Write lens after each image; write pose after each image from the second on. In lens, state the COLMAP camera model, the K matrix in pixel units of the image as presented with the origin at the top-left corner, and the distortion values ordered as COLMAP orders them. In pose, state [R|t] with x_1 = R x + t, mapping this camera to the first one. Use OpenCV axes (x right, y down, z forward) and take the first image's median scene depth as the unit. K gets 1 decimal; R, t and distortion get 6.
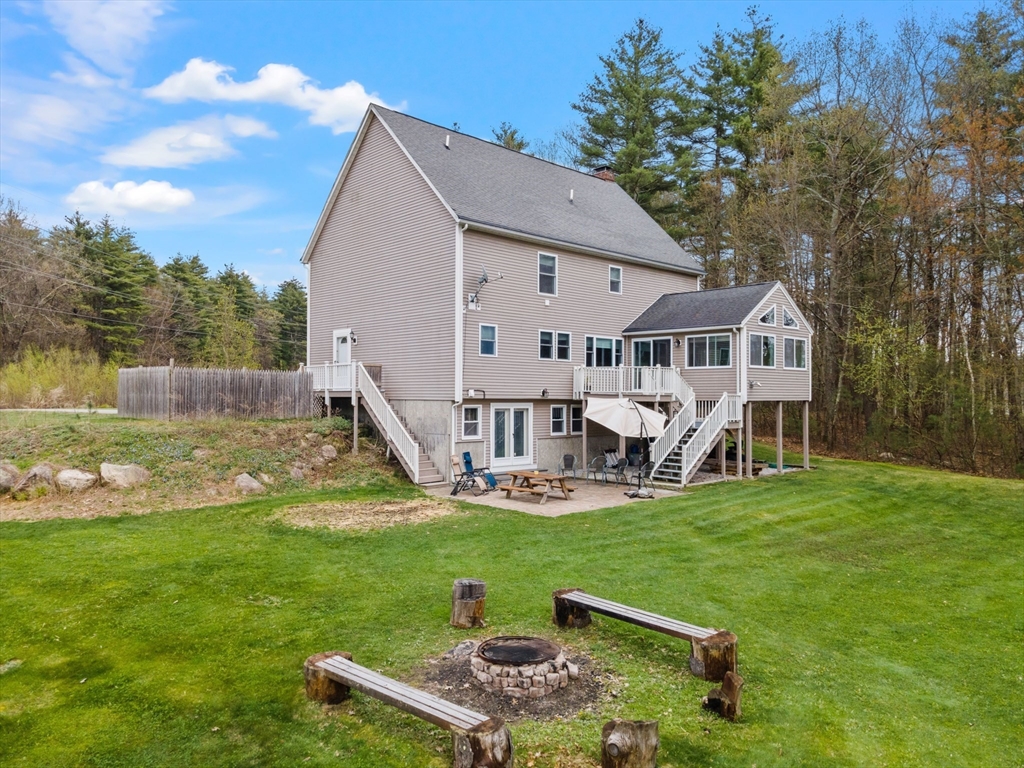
lens RADIAL K [[748.8, 0, 513.1], [0, 748.8, 387.3], [0, 0, 1]] dist [0.012738, 0.000246]
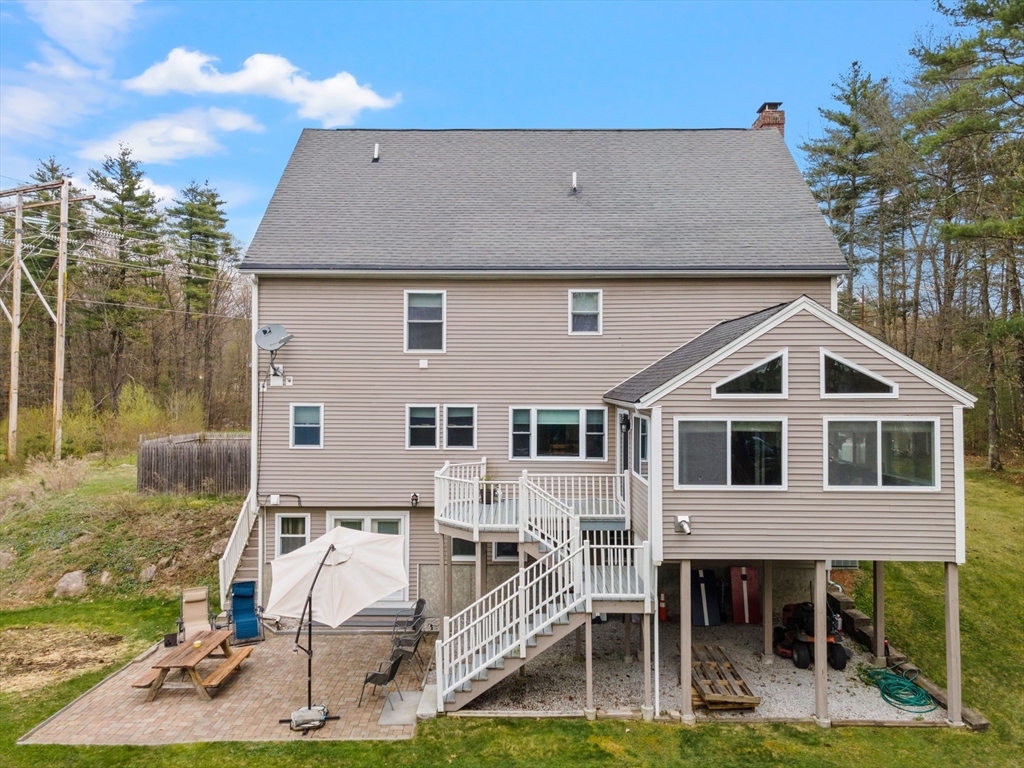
lens RADIAL K [[748.8, 0, 511.8], [0, 748.8, 382.5], [0, 0, 1]] dist [0.012738, 0.000246]
pose [[0.717135, -0.007667, -0.696892, 0.563316], [0.009087, 0.999957, -0.001650, -0.093223], [0.696875, -0.005149, 0.717174, 0.567483]]
